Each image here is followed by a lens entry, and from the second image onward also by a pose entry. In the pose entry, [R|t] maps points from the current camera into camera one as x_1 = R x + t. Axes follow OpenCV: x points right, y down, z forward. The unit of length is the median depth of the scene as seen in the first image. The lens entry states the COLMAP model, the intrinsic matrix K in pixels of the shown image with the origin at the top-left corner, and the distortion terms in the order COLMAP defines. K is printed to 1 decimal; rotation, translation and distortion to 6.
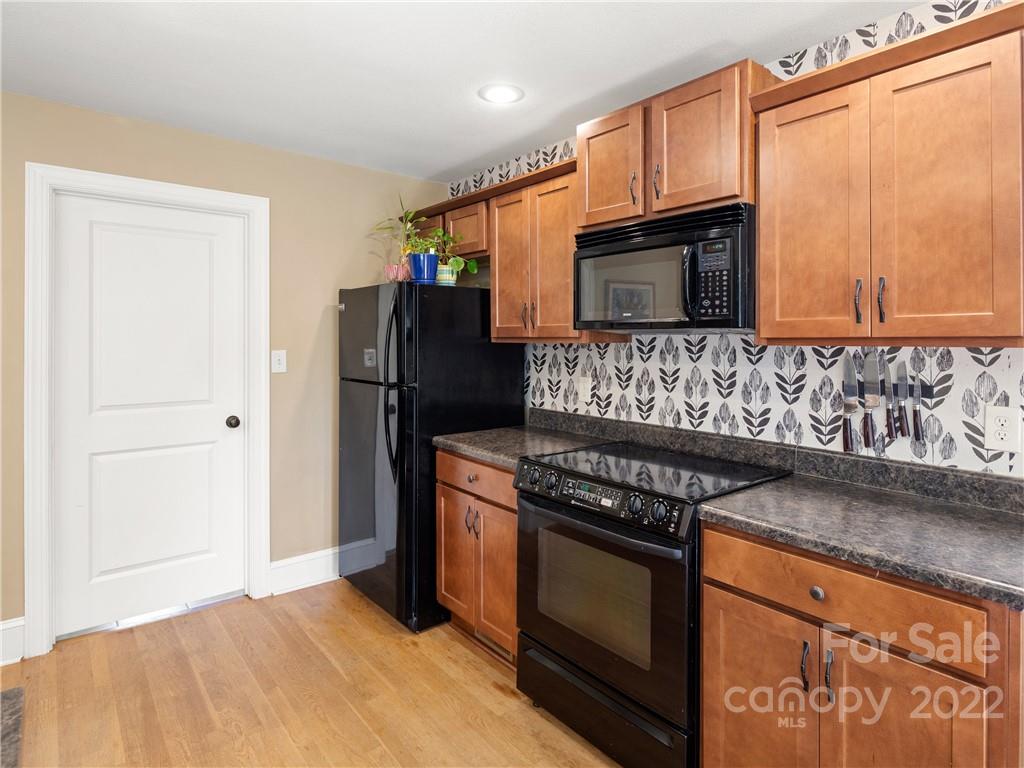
lens RADIAL K [[566.0, 0, 529.7], [0, 566.0, 334.7], [0, 0, 1]] dist [0.003618, -0.002882]
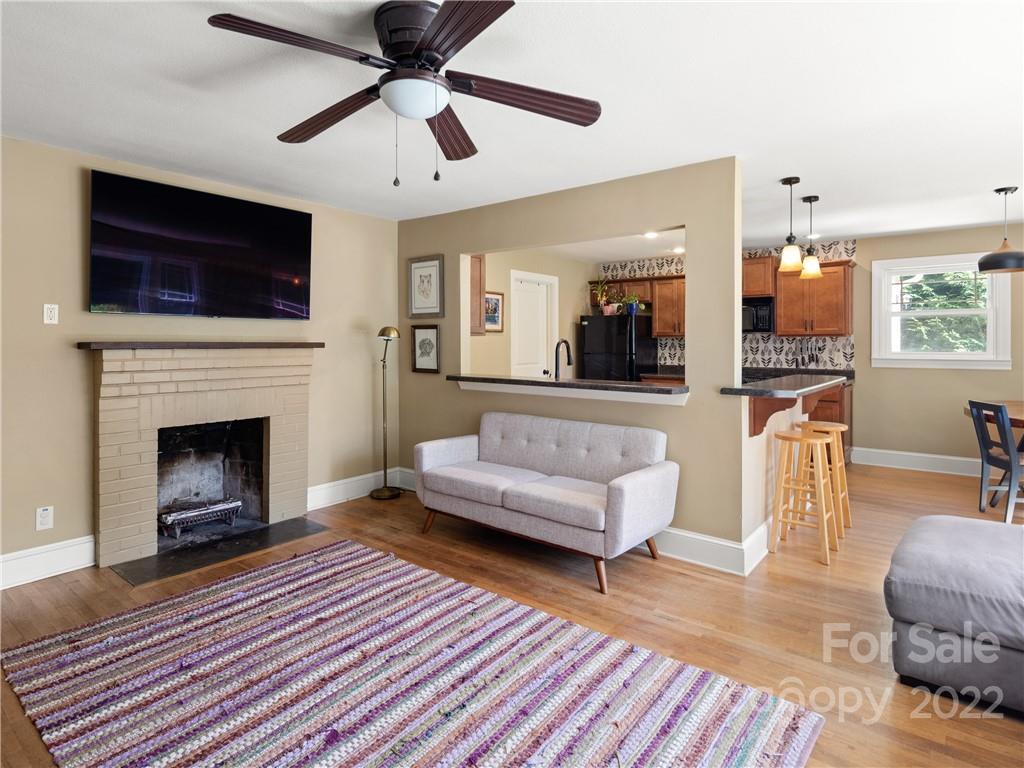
lens RADIAL K [[566.0, 0, 481.1], [0, 566.0, 342.6], [0, 0, 1]] dist [0.003618, -0.002882]
pose [[0.985261, -0.004572, 0.170994, -1.759423], [0.003020, 0.999952, 0.009337, 0.013254], [-0.171029, -0.008683, 0.985228, -1.890296]]
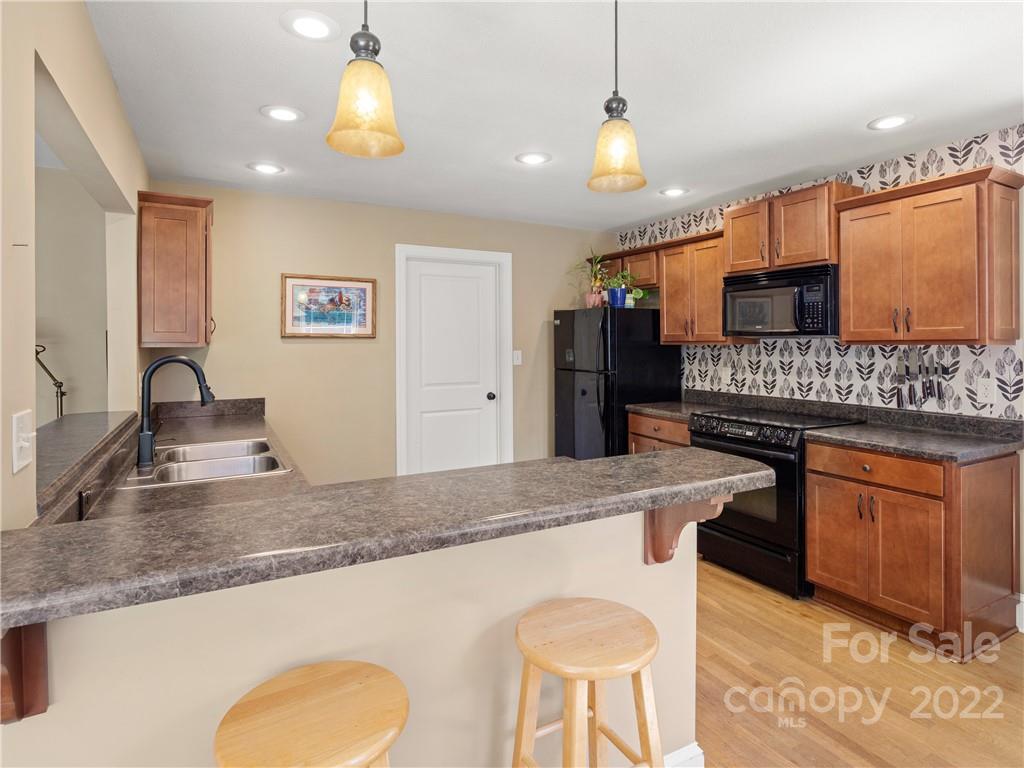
lens RADIAL K [[566.0, 0, 527.3], [0, 566.0, 340.0], [0, 0, 1]] dist [0.003618, -0.002882]
pose [[0.982595, -0.008005, -0.185588, -0.193788], [0.008647, 0.999959, 0.002654, -0.008169], [0.185559, -0.004213, 0.982624, -0.784239]]
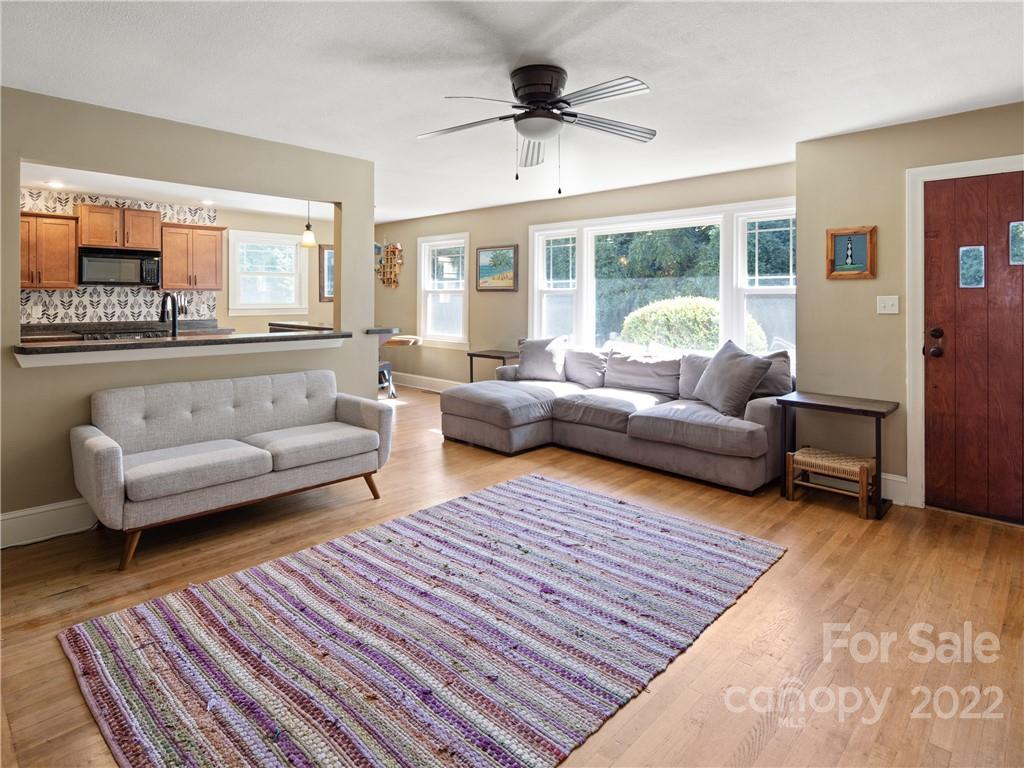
lens RADIAL K [[566.0, 0, 514.5], [0, 566.0, 301.7], [0, 0, 1]] dist [0.003618, -0.002882]
pose [[-0.109808, -0.014269, 0.993850, -3.034795], [-0.010716, 0.999856, 0.013171, 0.015901], [-0.993895, -0.009204, -0.109945, -0.750475]]
